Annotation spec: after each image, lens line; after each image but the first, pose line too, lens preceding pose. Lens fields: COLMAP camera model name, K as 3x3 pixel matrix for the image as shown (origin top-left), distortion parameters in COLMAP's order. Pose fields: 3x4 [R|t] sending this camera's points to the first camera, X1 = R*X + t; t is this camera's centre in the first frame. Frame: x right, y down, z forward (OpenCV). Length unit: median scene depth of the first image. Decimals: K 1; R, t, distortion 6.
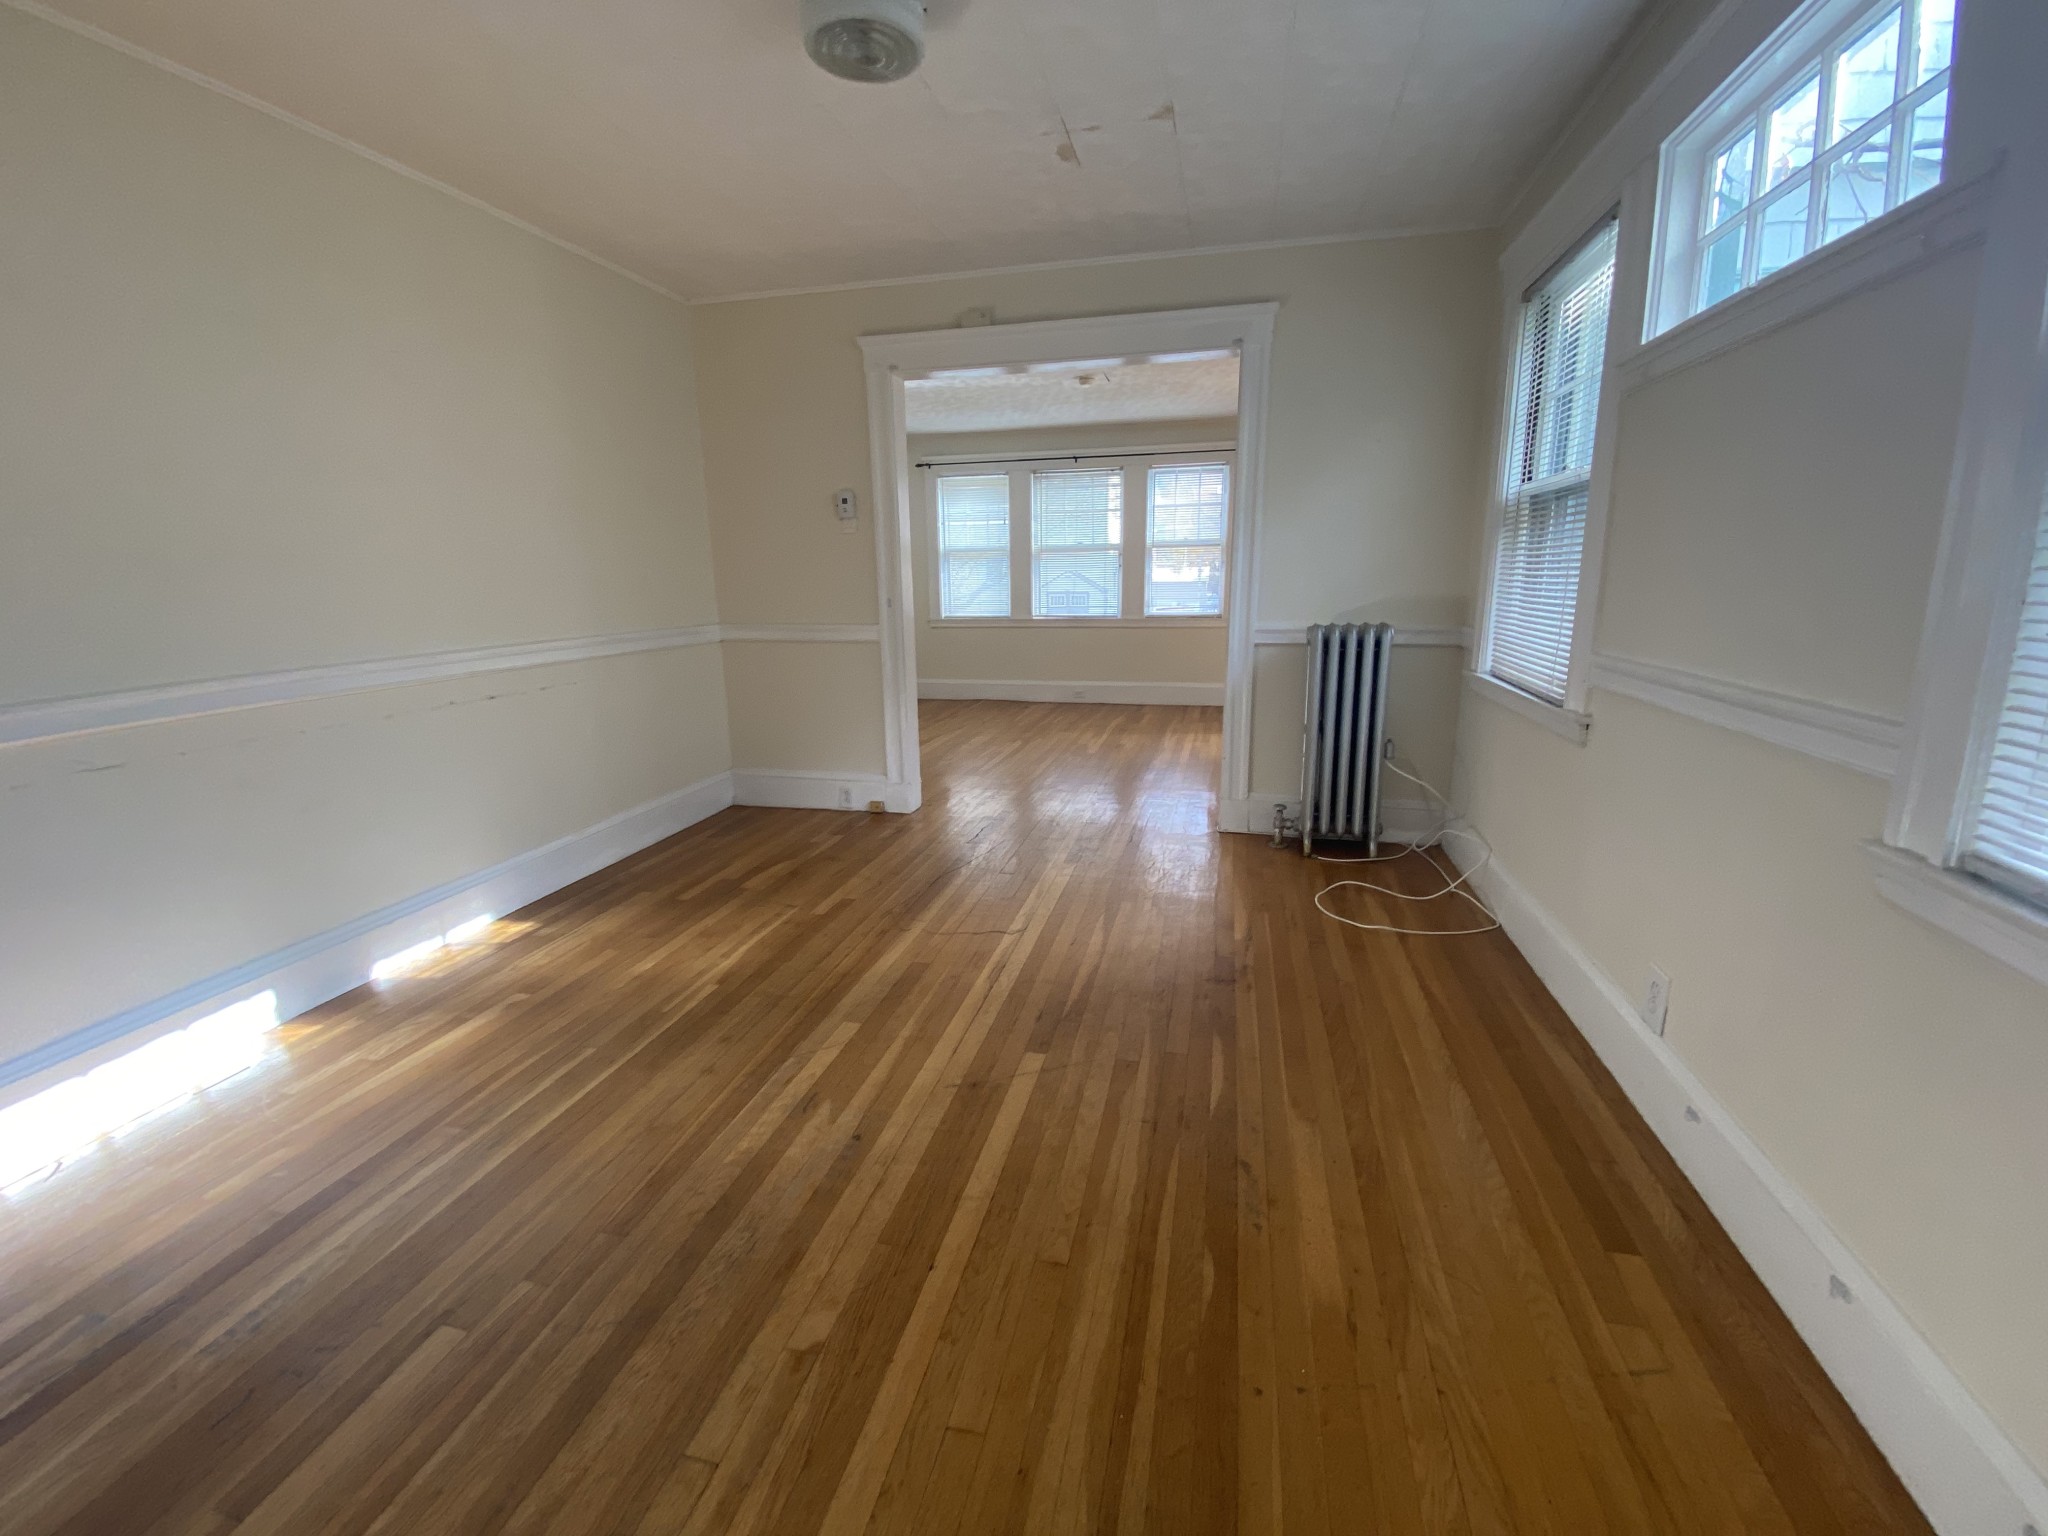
lens RADIAL K [[834.9, 0, 1039.5], [0, 834.9, 773.1], [0, 0, 1]] dist [-0.002581, -0.000242]
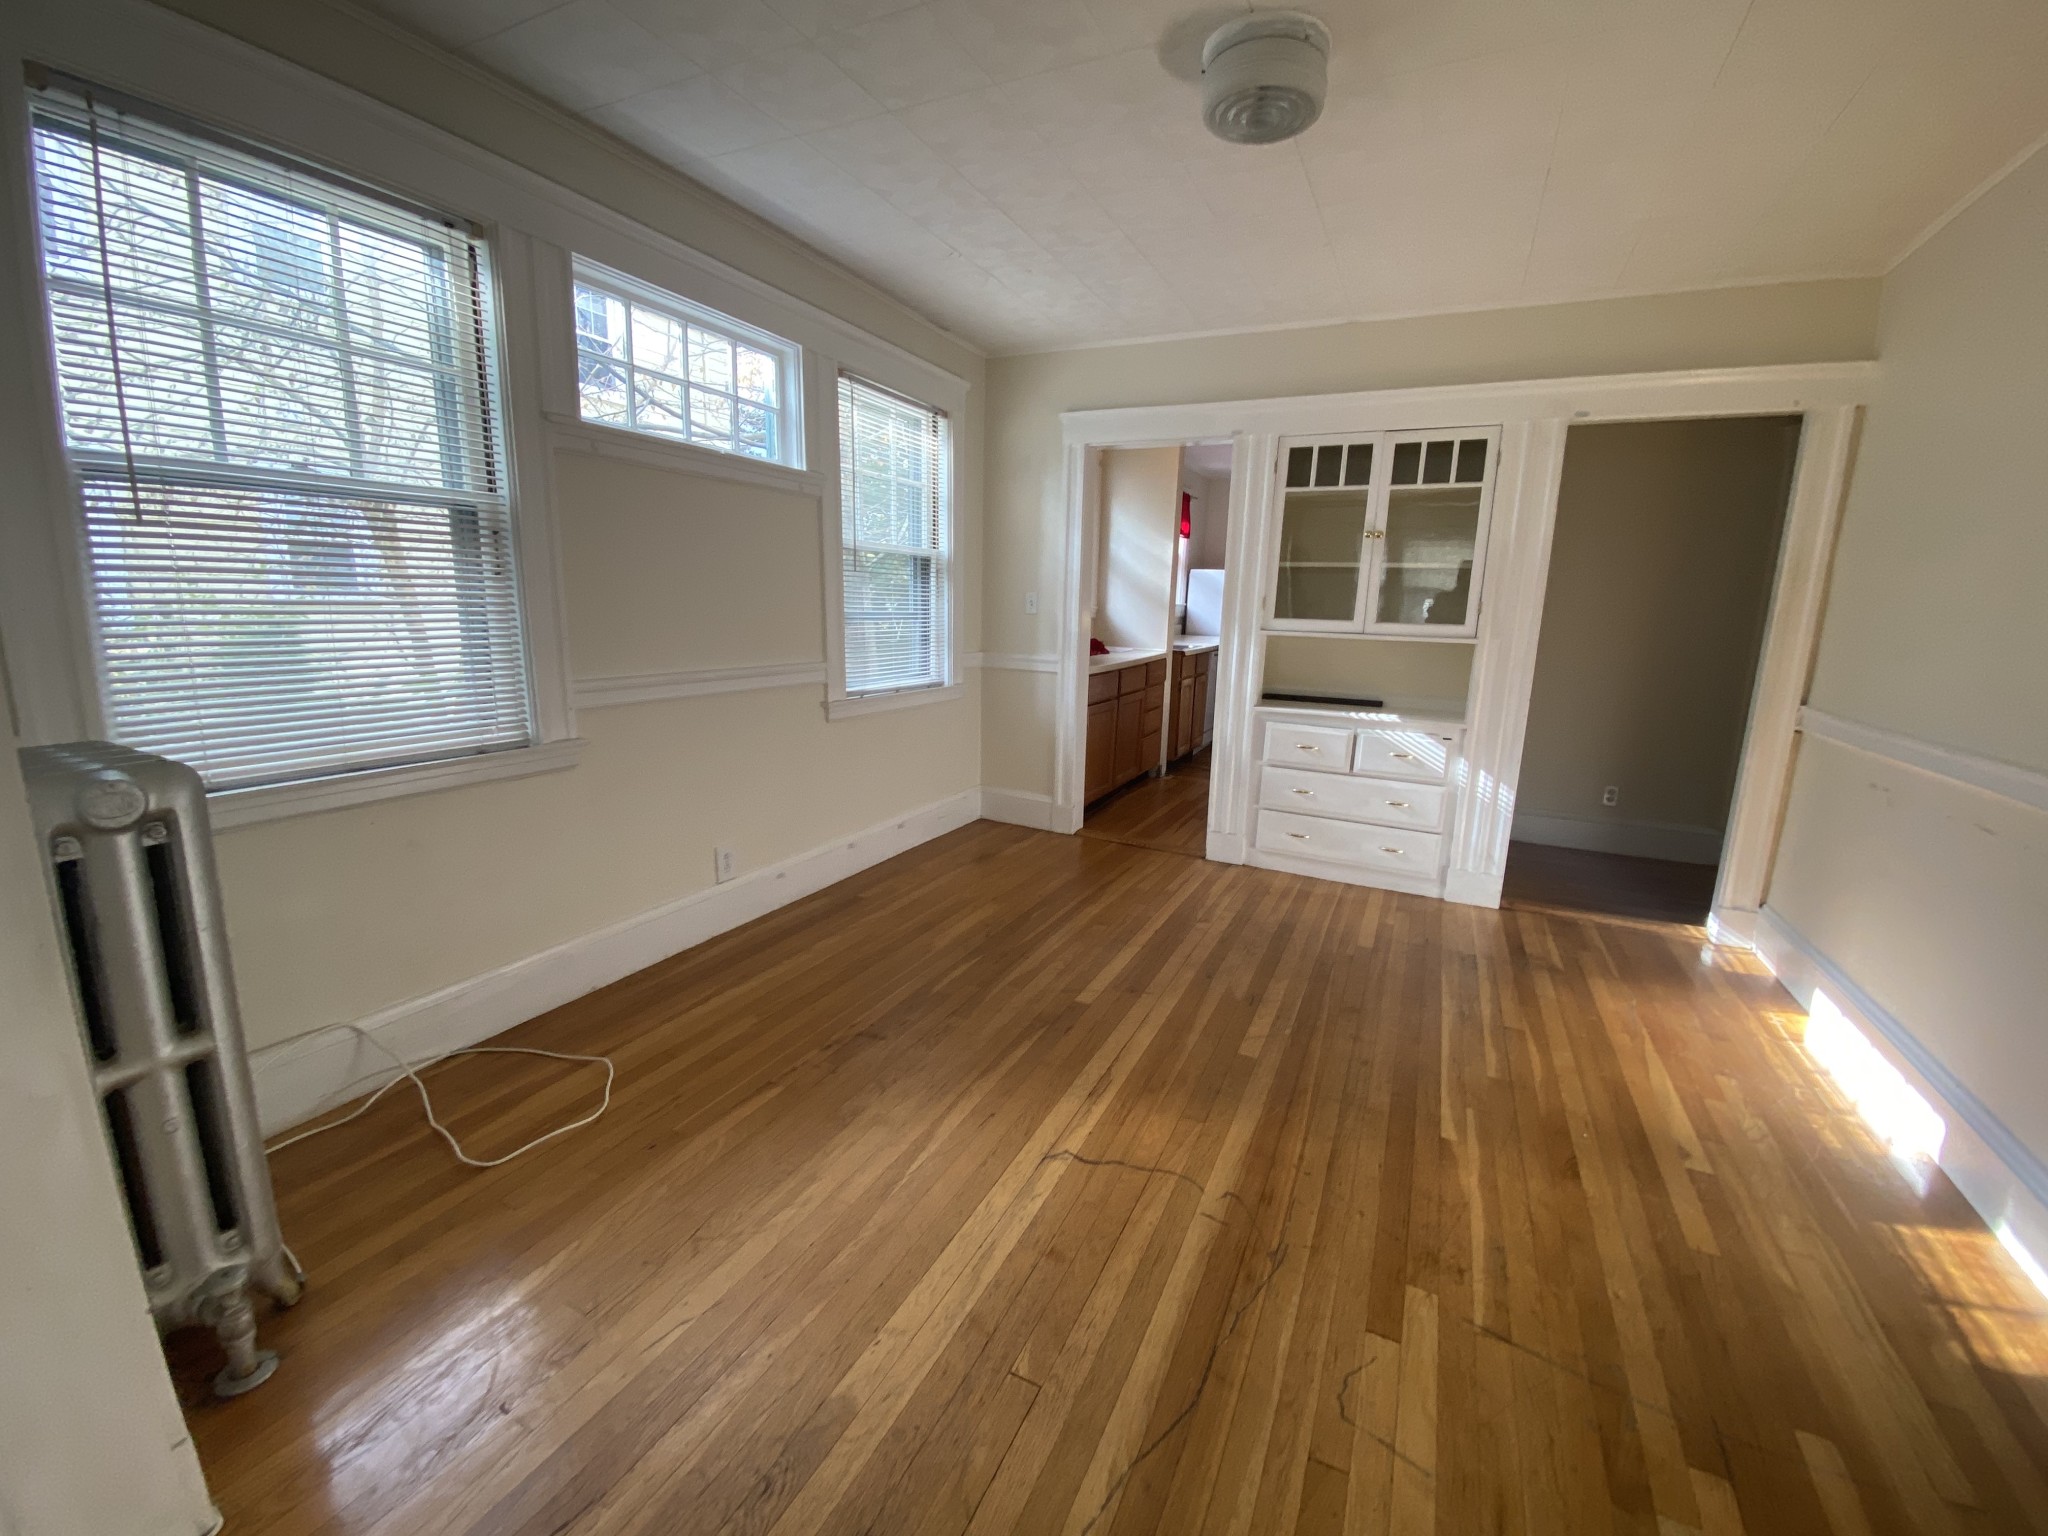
lens RADIAL K [[834.9, 0, 1039.5], [0, 834.9, 773.1], [0, 0, 1]] dist [-0.002581, -0.000242]
pose [[-0.976729, -0.061655, 0.205426, -0.163553], [0.031156, 0.906846, 0.420309, -0.459799], [-0.212204, 0.416928, -0.883822, 1.824526]]
